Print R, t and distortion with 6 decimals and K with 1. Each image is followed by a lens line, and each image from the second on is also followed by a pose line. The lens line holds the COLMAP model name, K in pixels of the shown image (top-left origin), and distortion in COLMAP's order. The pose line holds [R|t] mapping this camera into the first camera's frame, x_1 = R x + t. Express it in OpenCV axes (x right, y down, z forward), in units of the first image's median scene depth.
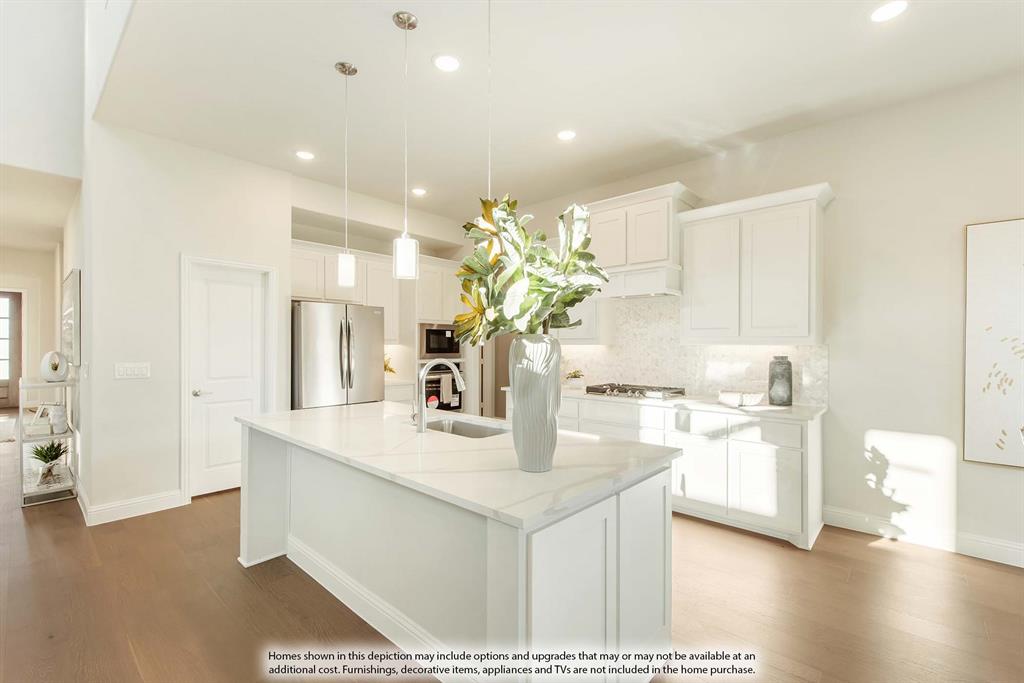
lens RADIAL K [[443.1, 0, 506.5], [0, 443.1, 346.8], [0, 0, 1]] dist [0.004807, 0.000096]
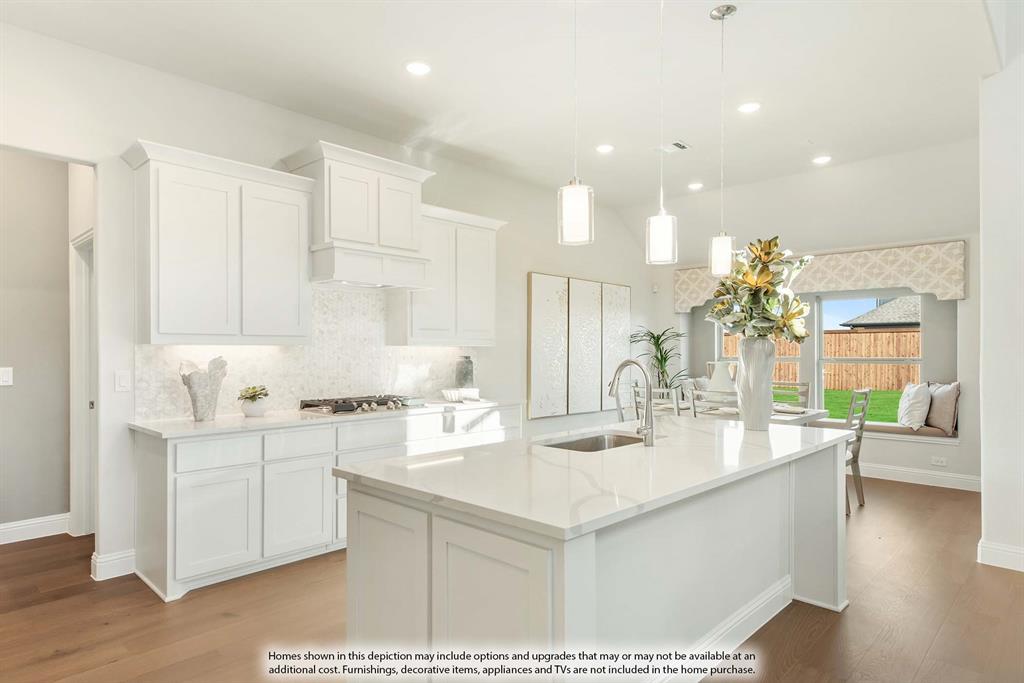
lens RADIAL K [[588.3, 0, 509.6], [0, 588.3, 351.3], [0, 0, 1]] dist [0.013787, -0.002202]
pose [[0.023426, -0.001986, 0.999724, -0.791243], [0.006566, 0.999977, 0.001833, 0.005904], [-0.999704, 0.006521, 0.023439, 0.746465]]
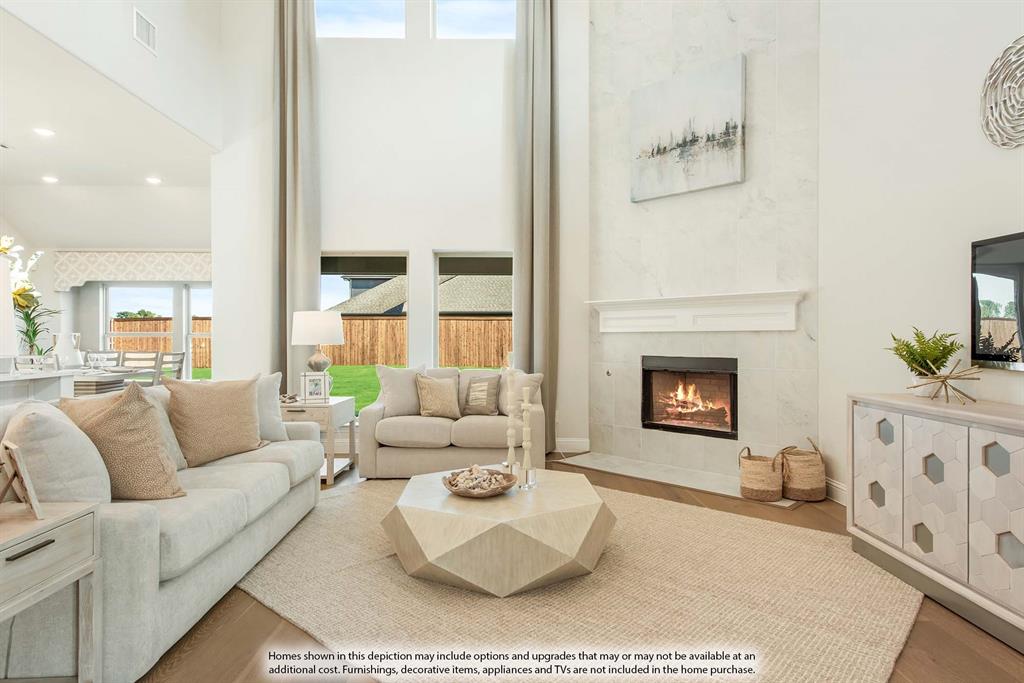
lens RADIAL K [[588.3, 0, 513.9], [0, 588.3, 339.3], [0, 0, 1]] dist [0.013787, -0.002202]
pose [[-0.678897, -0.001794, 0.734231, -1.473734], [0.001989, 0.999989, 0.004283, 0.050042], [-0.734231, 0.004368, -0.678886, 0.476878]]
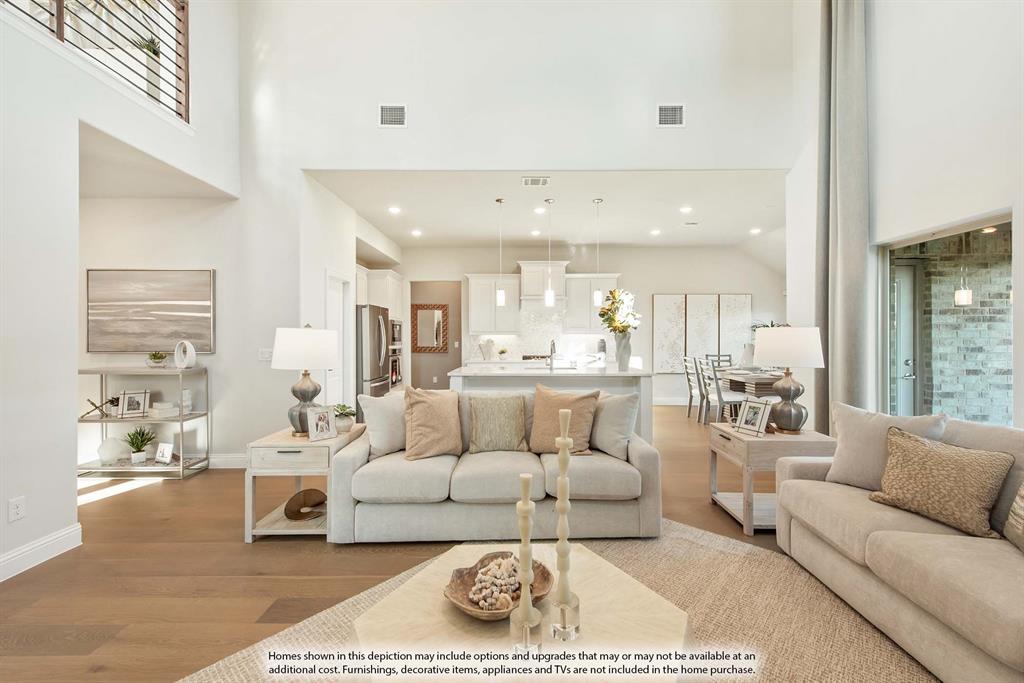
lens RADIAL K [[418.7, 0, 508.2], [0, 418.7, 331.4], [0, 0, 1]] dist [0.007168, -0.003245]
pose [[0.752034, 0.005946, 0.659097, -1.123418], [0.006342, 0.999848, -0.016256, 0.010928], [-0.659094, 0.016405, 0.751882, -0.337629]]
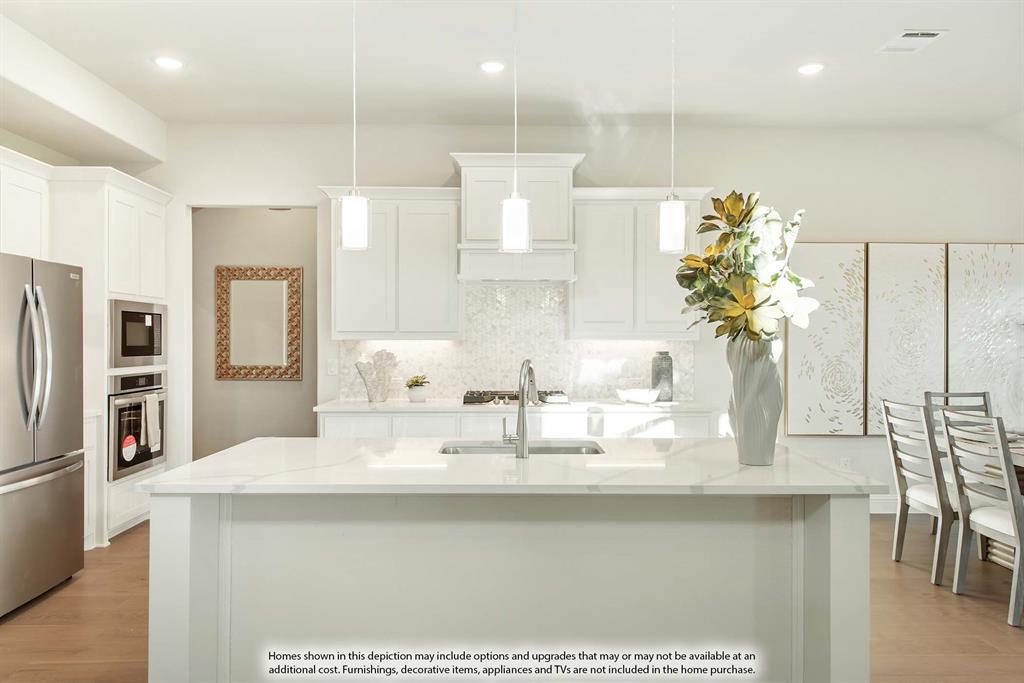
lens RADIAL K [[695.5, 0, 507.7], [0, 695.5, 333.5], [0, 0, 1]] dist [0.021049, -0.016894]
pose [[0.730236, 0.005598, 0.683172, -0.606086], [0.002932, 0.999932, -0.011328, -0.002111], [-0.683189, 0.010276, 0.730170, 0.093792]]
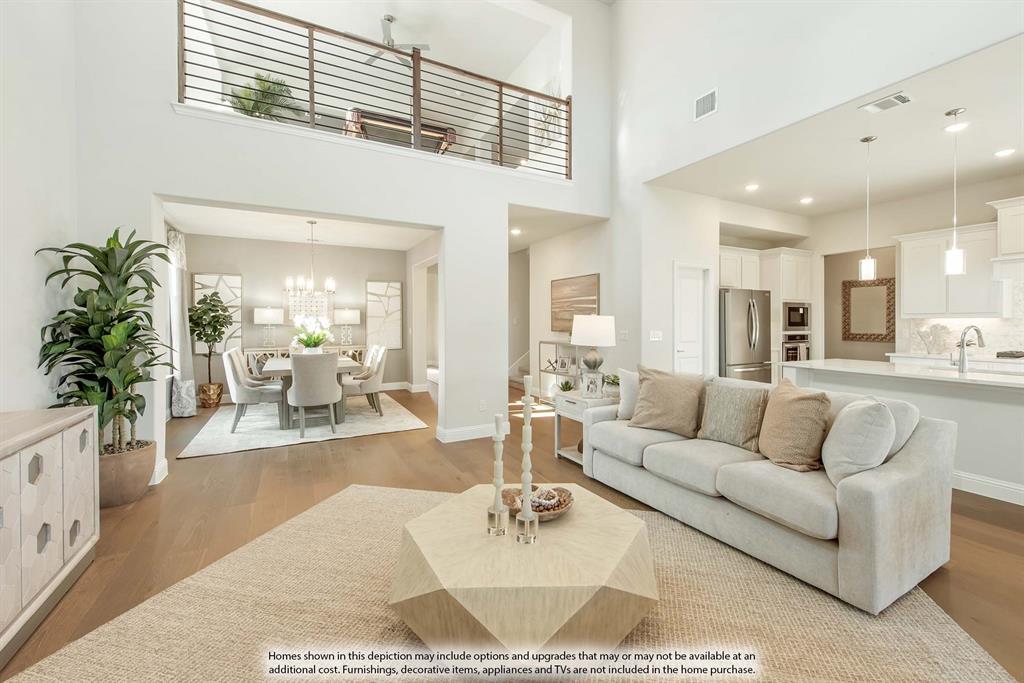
lens RADIAL K [[418.7, 0, 536.8], [0, 418.7, 328.8], [0, 0, 1]] dist [0.007168, -0.003245]
pose [[0.946031, 0.001712, -0.324071, -0.685615], [0.001628, 0.999948, 0.010036, 0.013567], [0.324071, -0.010022, 0.945980, -0.538395]]
